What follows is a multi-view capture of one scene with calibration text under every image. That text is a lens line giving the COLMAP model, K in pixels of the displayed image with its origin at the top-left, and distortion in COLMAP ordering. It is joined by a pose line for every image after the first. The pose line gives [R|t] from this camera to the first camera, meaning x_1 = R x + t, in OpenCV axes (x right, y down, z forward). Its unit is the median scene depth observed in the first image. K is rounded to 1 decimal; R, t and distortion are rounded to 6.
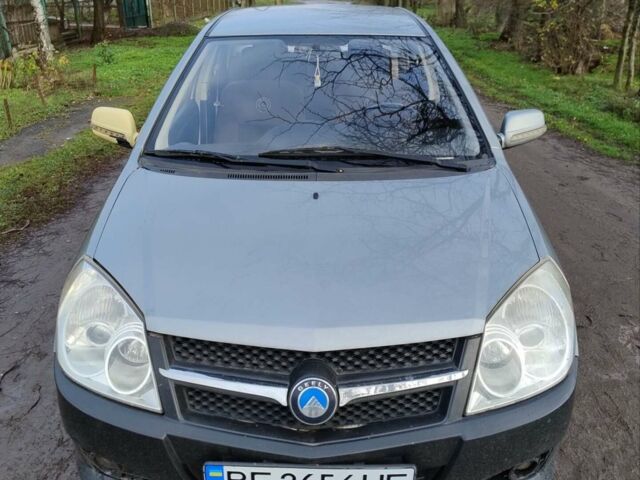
lens RADIAL K [[526.6, 0, 320.0], [0, 526.6, 240.0], [0, 0, 1]] dist [0.031079, -0.010526]
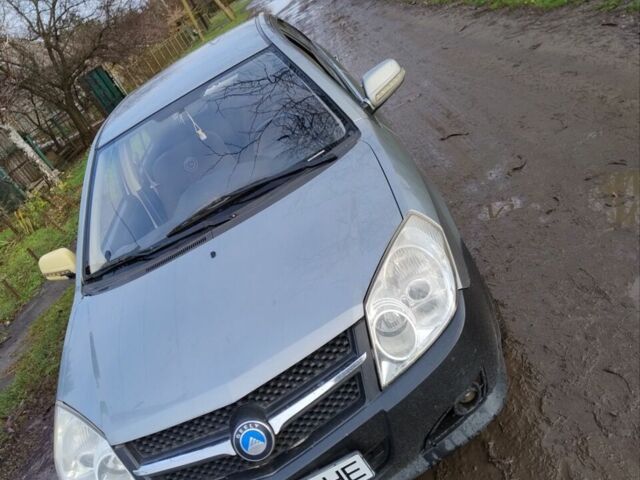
lens RADIAL K [[526.6, 0, 320.0], [0, 526.6, 240.0], [0, 0, 1]] dist [0.031079, -0.010526]
pose [[0.871374, -0.476777, -0.115719, 0.427076], [0.480762, 0.876818, 0.007578, -0.014980], [0.097851, -0.062237, 0.993253, -0.092867]]
